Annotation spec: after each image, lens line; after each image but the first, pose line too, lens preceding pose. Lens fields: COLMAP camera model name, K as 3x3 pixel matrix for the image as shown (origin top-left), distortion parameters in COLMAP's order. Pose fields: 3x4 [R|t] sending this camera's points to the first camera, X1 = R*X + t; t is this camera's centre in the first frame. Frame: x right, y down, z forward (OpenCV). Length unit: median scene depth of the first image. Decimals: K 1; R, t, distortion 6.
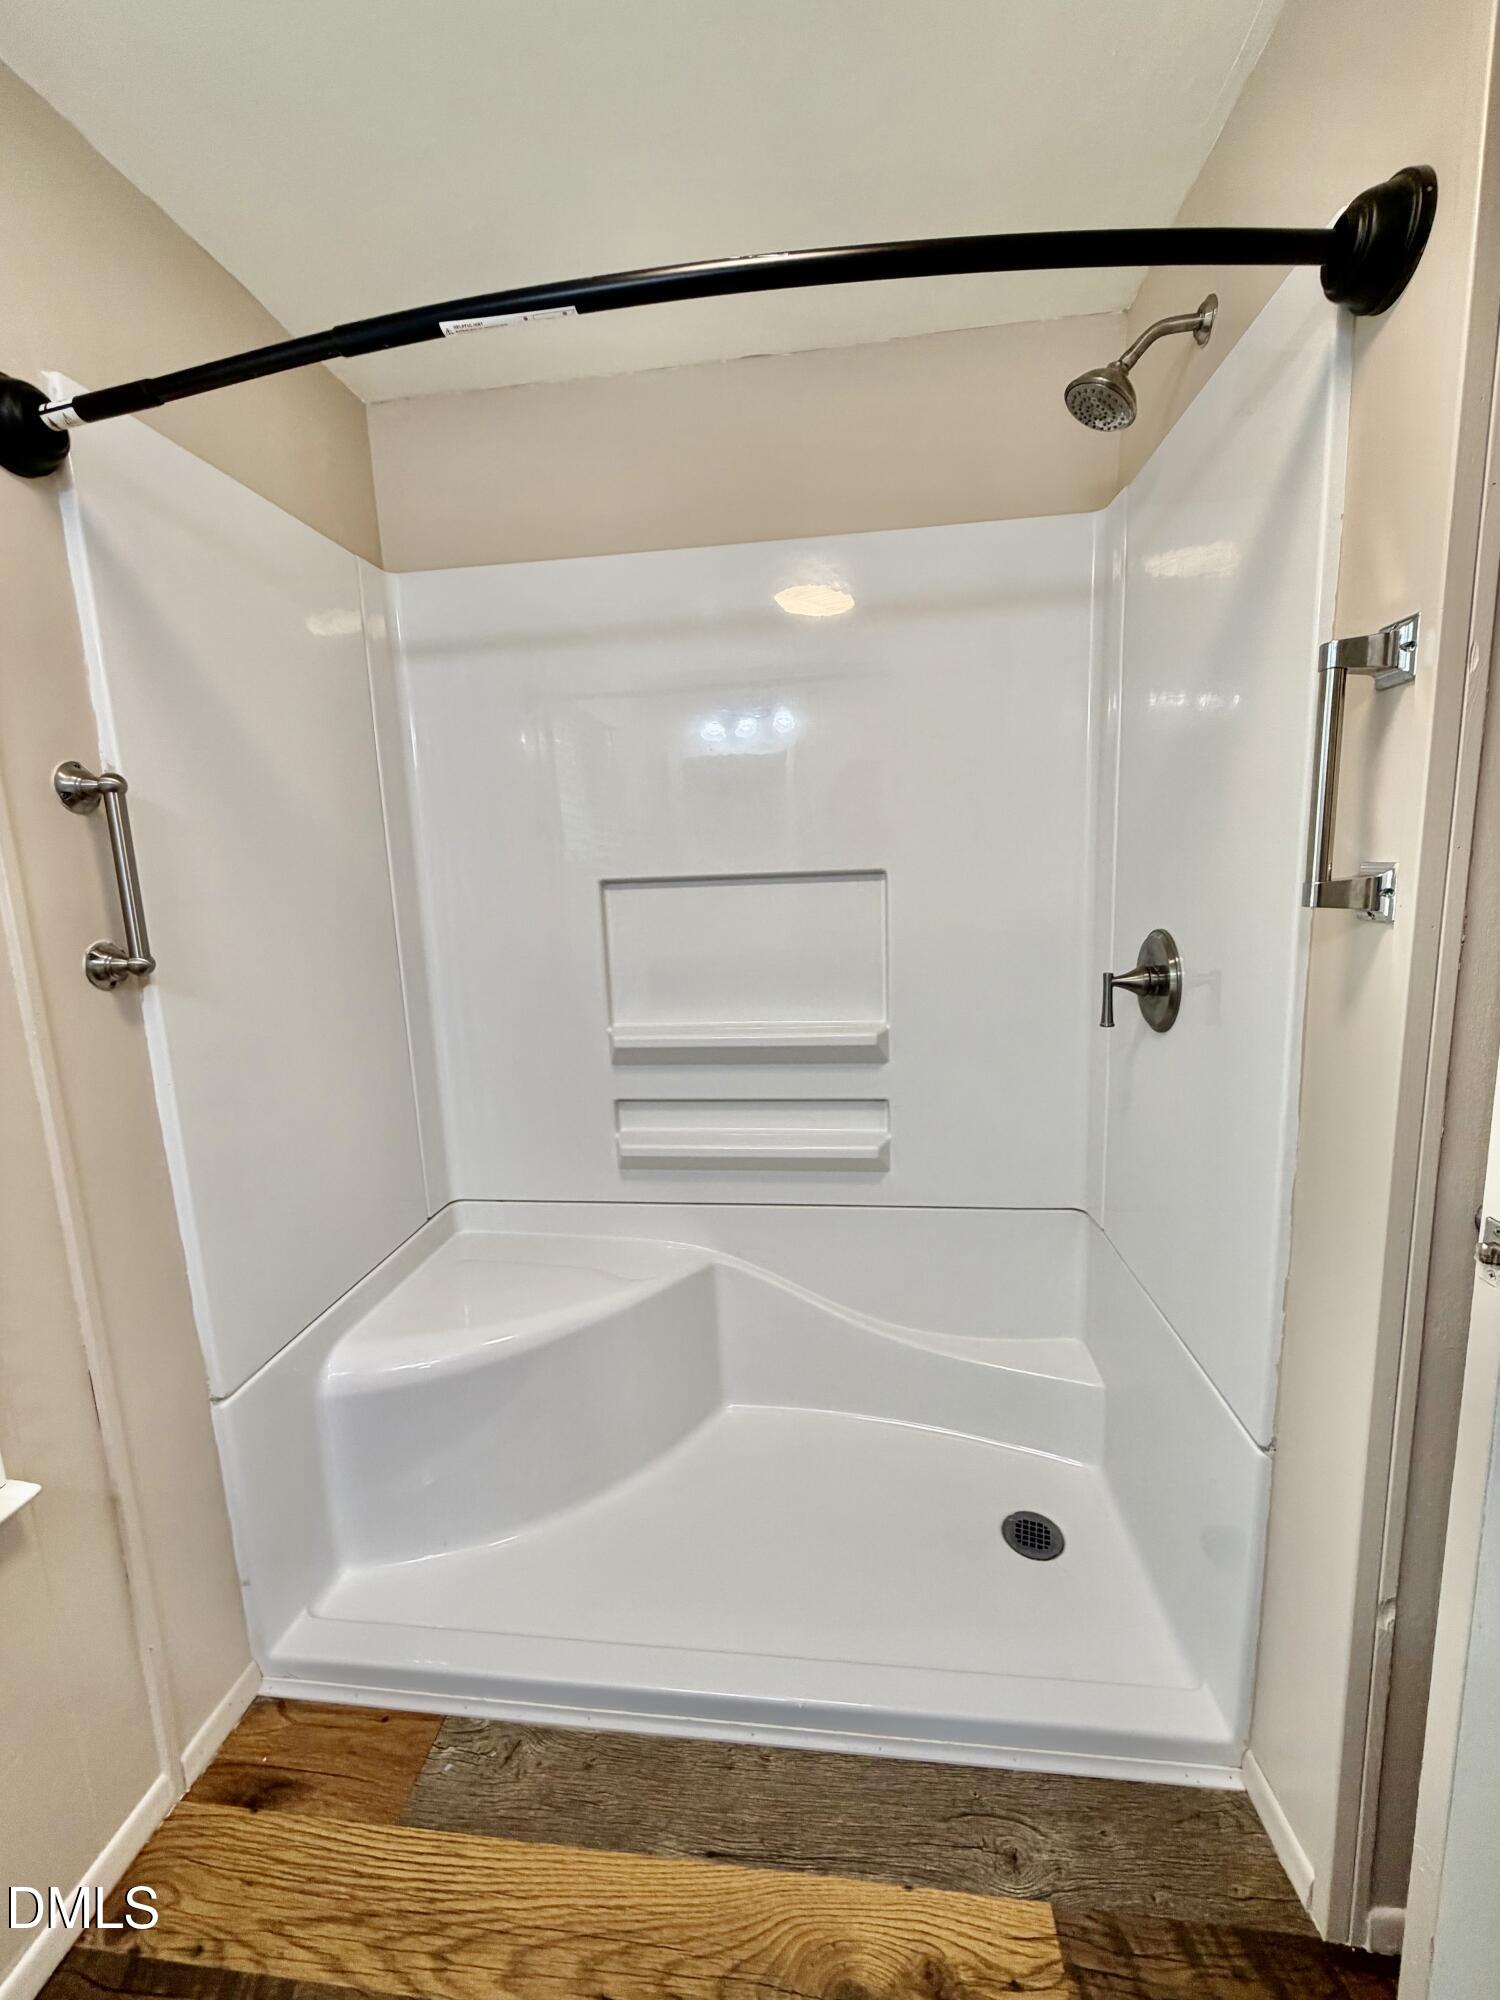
lens RADIAL K [[800.0, 0, 748.0], [0, 800.0, 993.7], [0, 0, 1]] dist [0.000724, 0.000650]
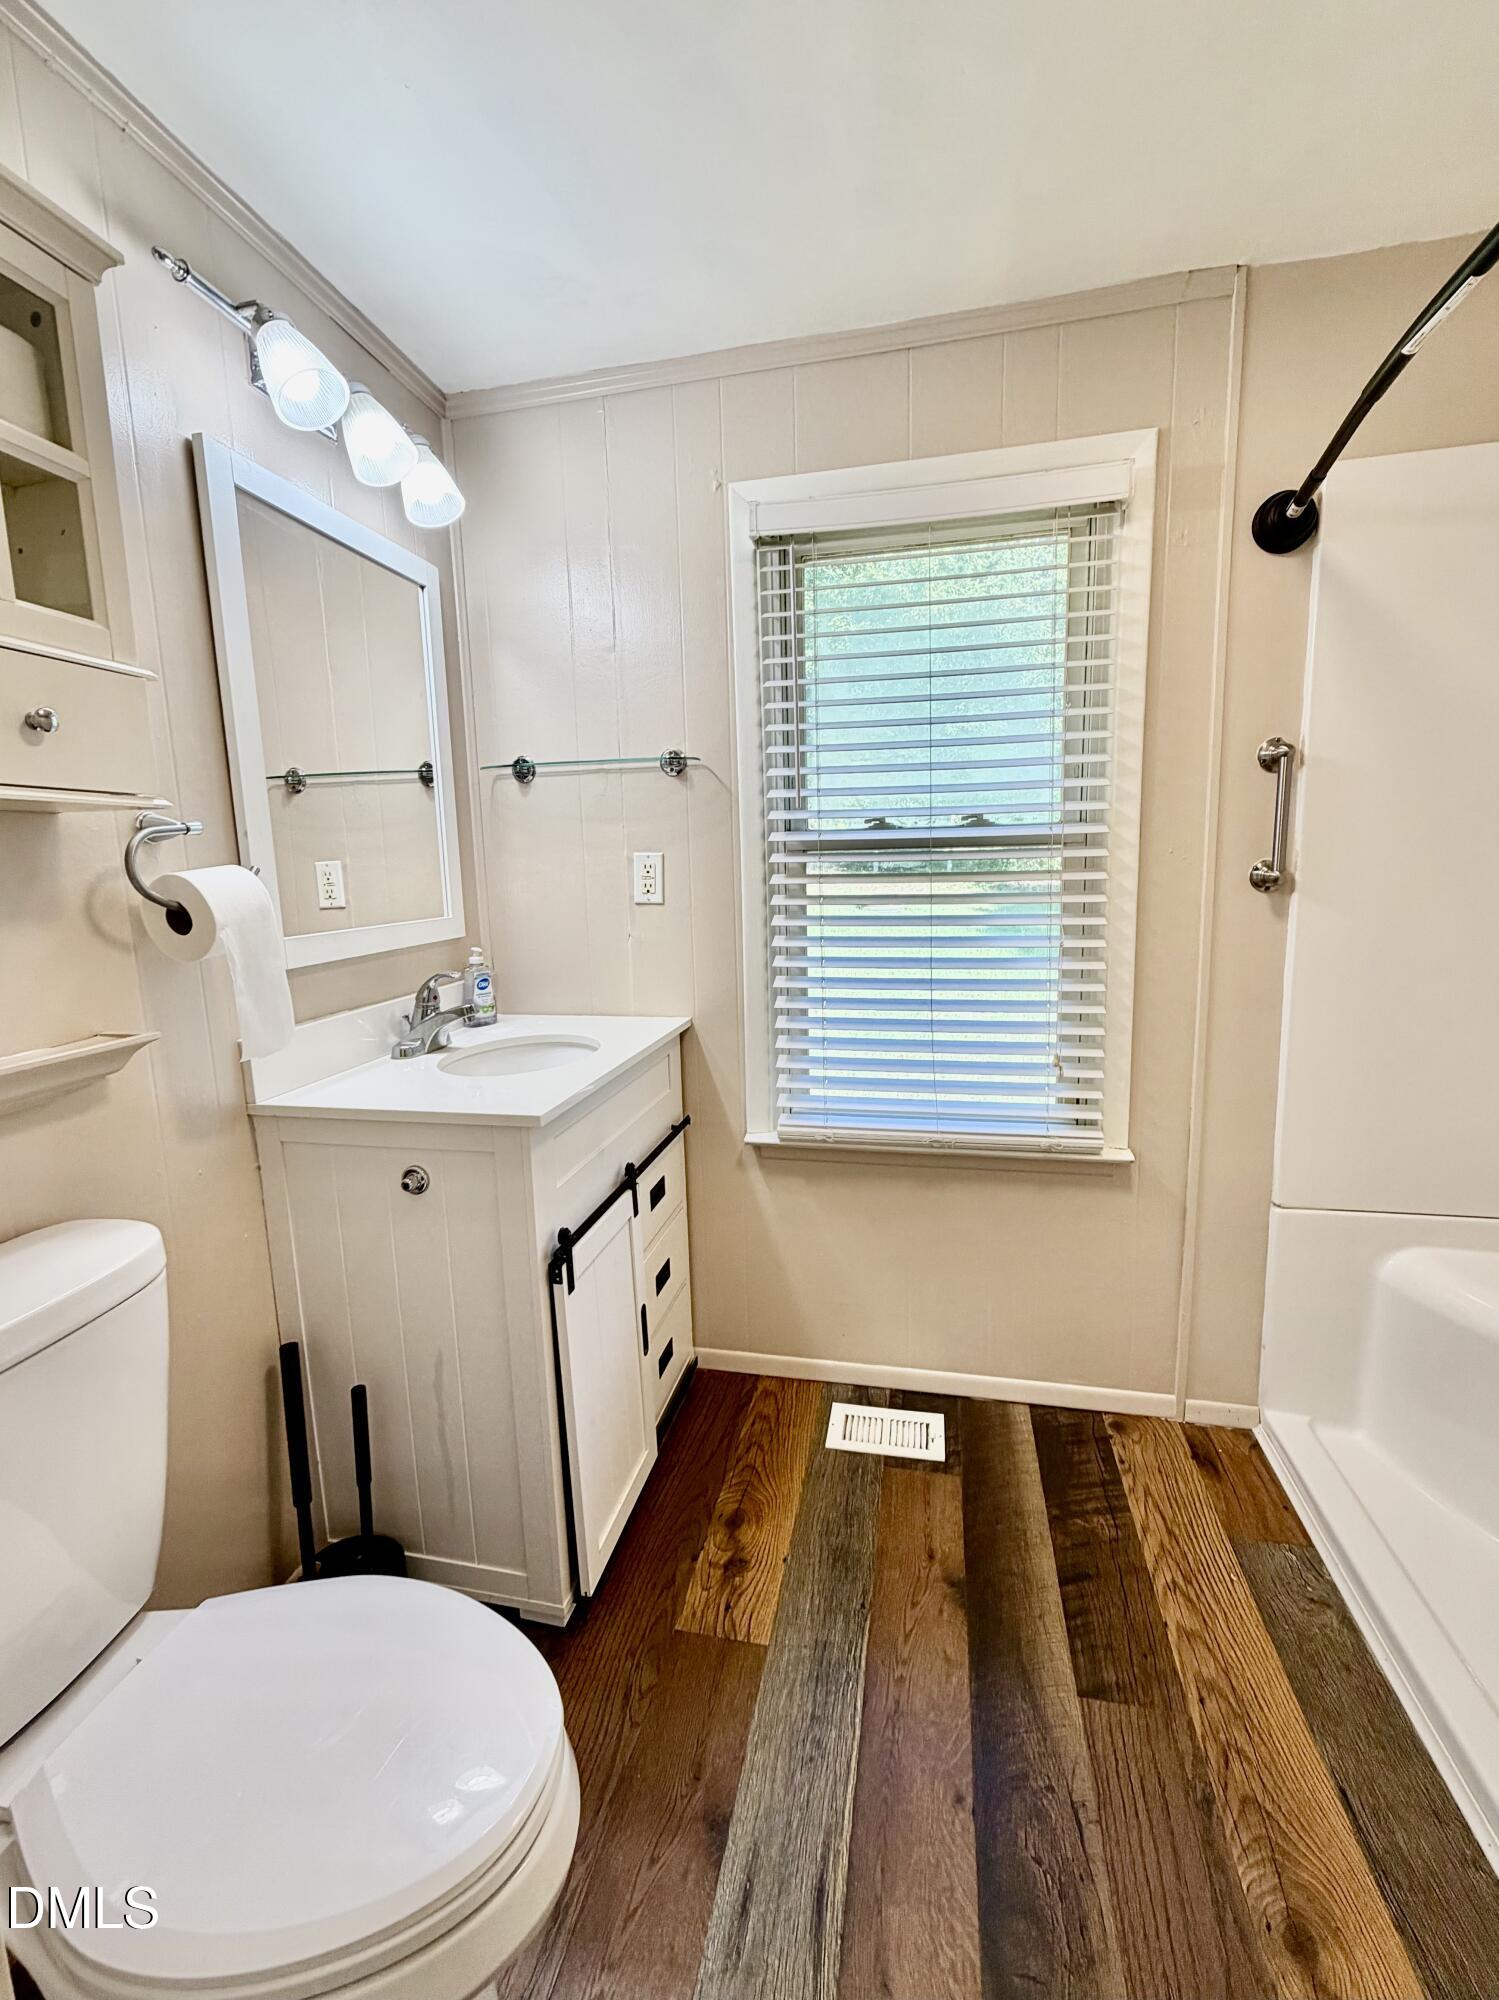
lens RADIAL K [[800.0, 0, 750.1], [0, 800.0, 990.8], [0, 0, 1]] dist [0.000724, 0.000650]
pose [[-0.079953, 0.206719, -0.975128, 0.769038], [-0.130453, 0.967676, 0.215835, -0.023945], [0.988225, 0.144465, -0.050402, 0.161092]]
